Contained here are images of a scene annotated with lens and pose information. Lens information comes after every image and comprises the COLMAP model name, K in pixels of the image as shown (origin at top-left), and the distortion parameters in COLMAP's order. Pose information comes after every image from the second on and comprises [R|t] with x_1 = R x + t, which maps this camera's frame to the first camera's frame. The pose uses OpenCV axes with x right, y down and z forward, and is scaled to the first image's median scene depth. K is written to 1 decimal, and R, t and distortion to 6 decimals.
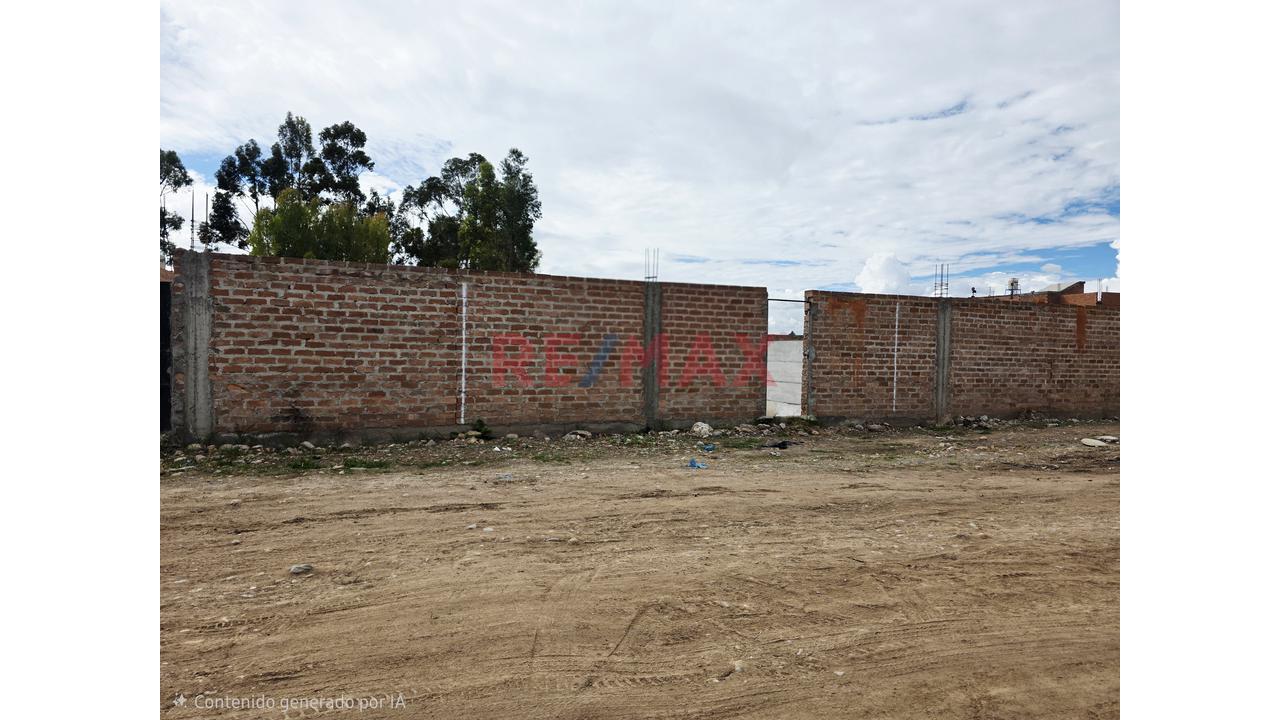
lens RADIAL K [[651.0, 0, 640.0], [0, 651.0, 360.0], [0, 0, 1]] dist [0.026677, -0.000376]
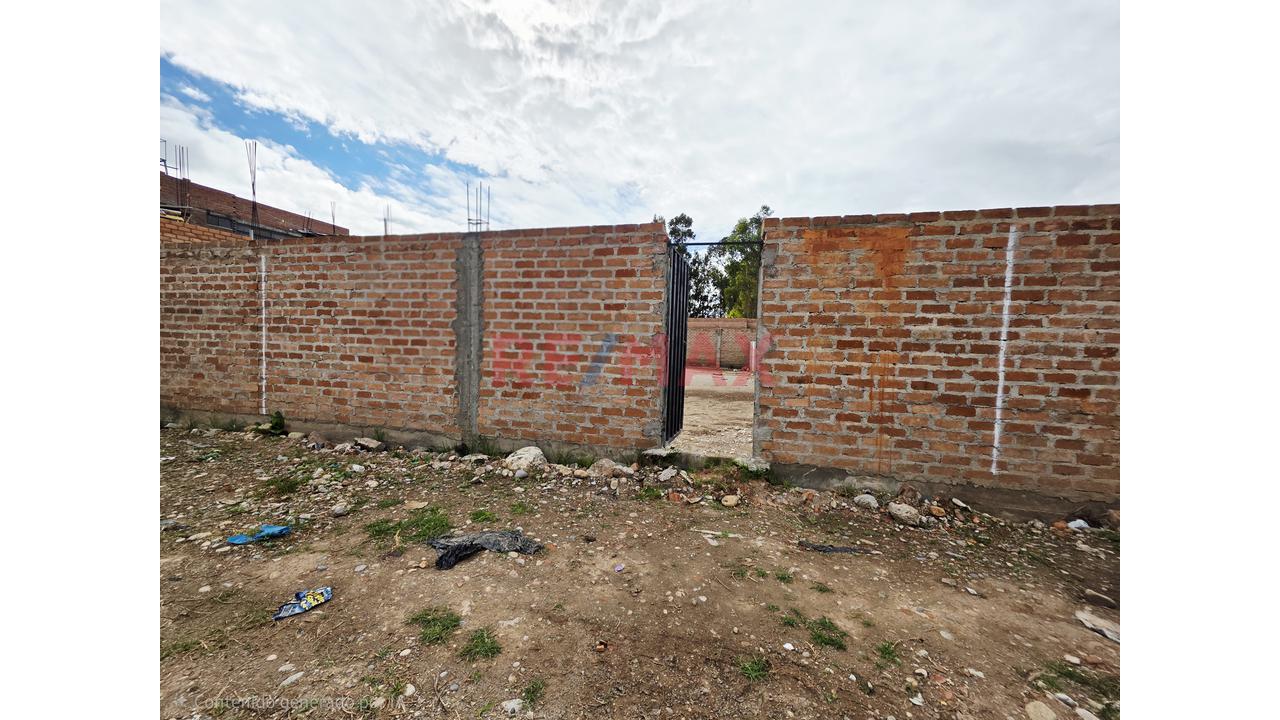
lens RADIAL K [[384.1, 0, 640.0], [0, 384.1, 353.8], [0, 0, 1]] dist [-0.004620, -0.000037]
pose [[0.823782, 0.023913, -0.566402, 0.393699], [-0.020409, 0.999713, 0.012523, -0.001661], [0.566539, 0.001244, 0.824034, 0.763220]]
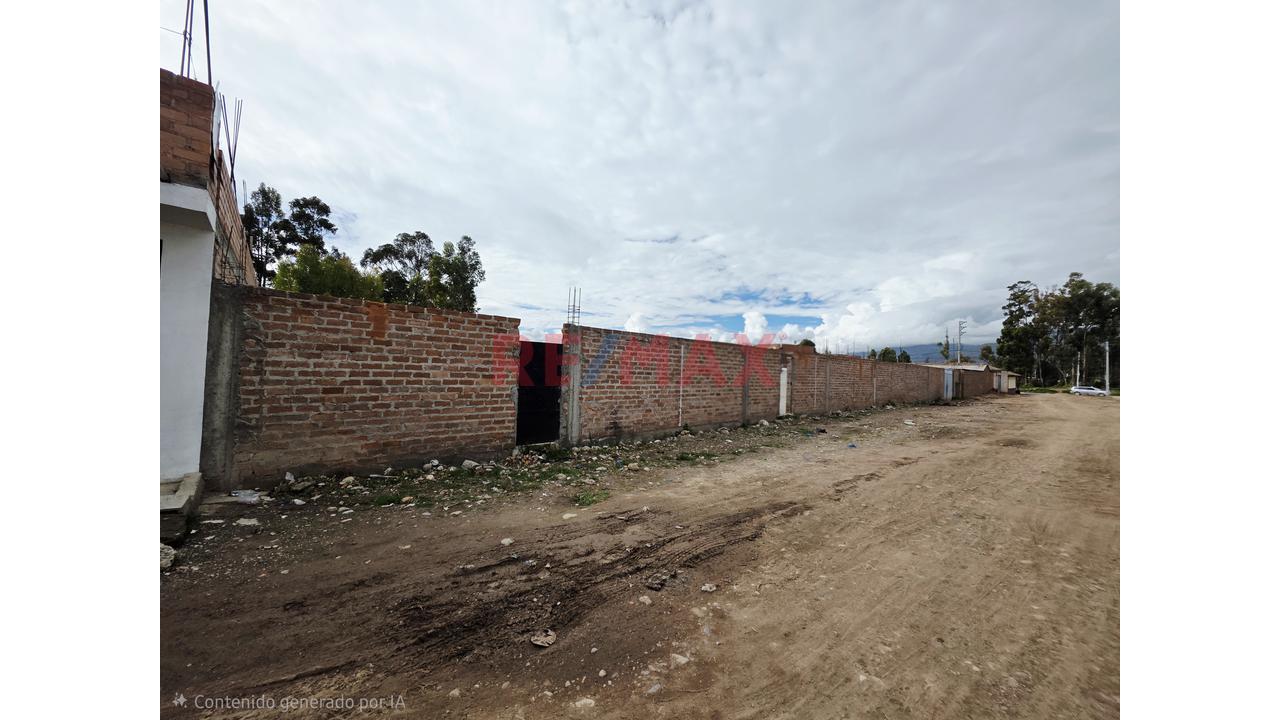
lens RADIAL K [[385.7, 0, 637.0], [0, 385.7, 357.3], [0, 0, 1]] dist [0.001923, -0.000056]
pose [[0.937827, 0.024858, 0.346211, -0.657238], [-0.013834, 0.999317, -0.034277, -0.043833], [-0.346826, 0.027357, 0.937530, 0.060709]]
